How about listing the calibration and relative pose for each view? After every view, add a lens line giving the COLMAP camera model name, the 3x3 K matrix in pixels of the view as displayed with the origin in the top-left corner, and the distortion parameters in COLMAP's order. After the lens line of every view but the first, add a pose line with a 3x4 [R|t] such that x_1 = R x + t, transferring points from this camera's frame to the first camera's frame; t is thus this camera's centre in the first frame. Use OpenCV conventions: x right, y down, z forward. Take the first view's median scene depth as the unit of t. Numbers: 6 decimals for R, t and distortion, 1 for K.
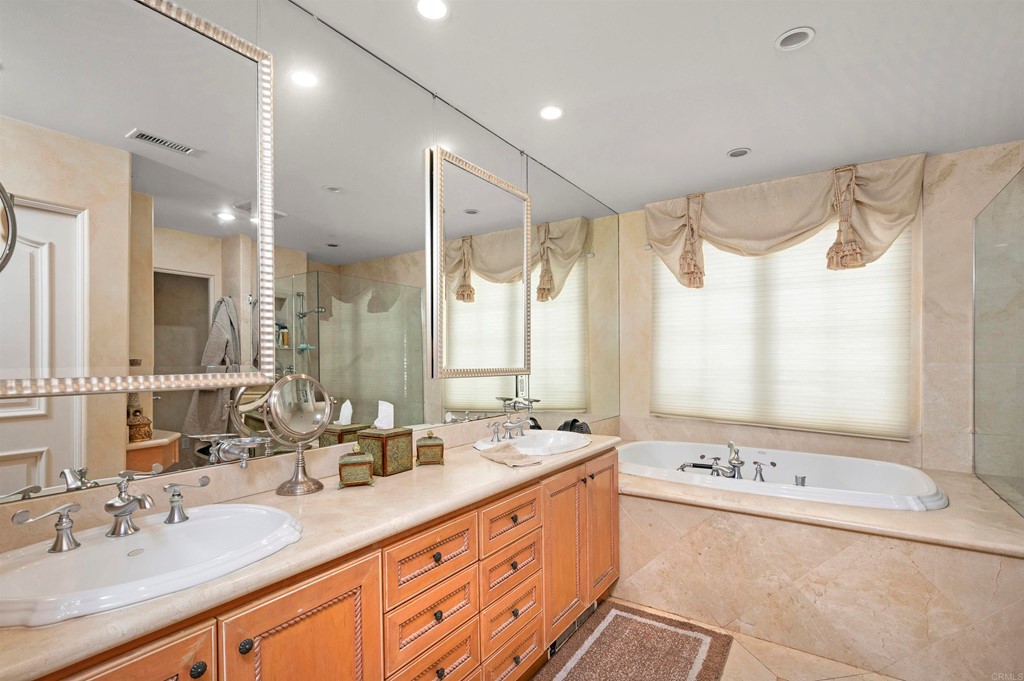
lens RADIAL K [[483.4, 0, 512.3], [0, 483.4, 351.0], [0, 0, 1]] dist [-0.001025, -0.000776]
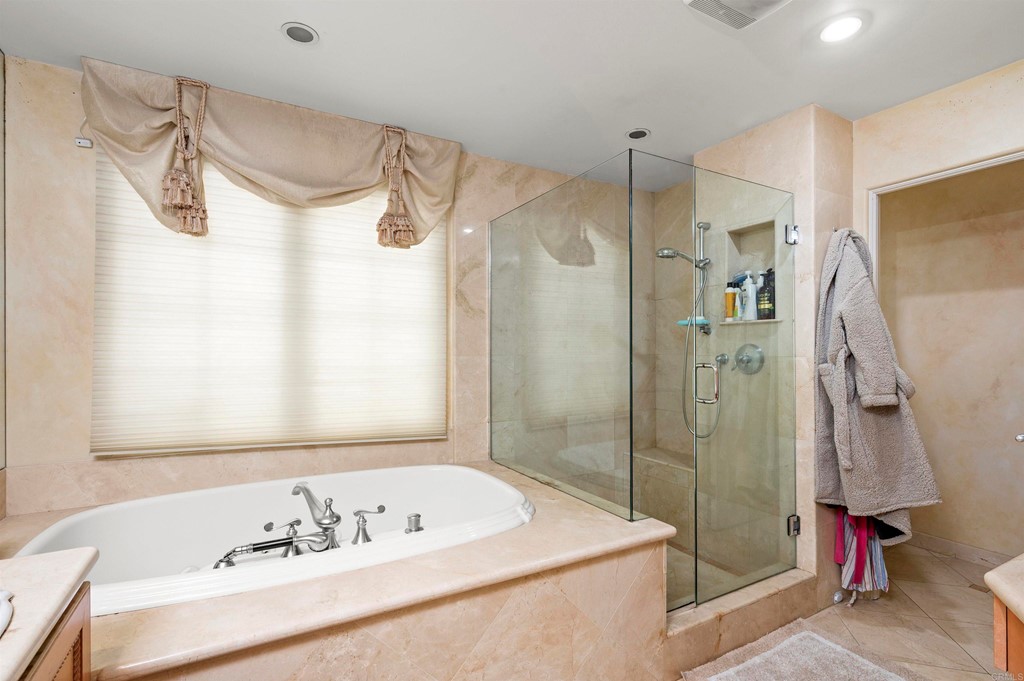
lens RADIAL K [[483.4, 0, 512.3], [0, 483.4, 351.0], [0, 0, 1]] dist [-0.001025, -0.000776]
pose [[0.441760, 0.005704, 0.897115, 0.014666], [-0.017471, 0.999845, 0.002246, 0.008660], [-0.896963, -0.016666, 0.441791, 0.432345]]
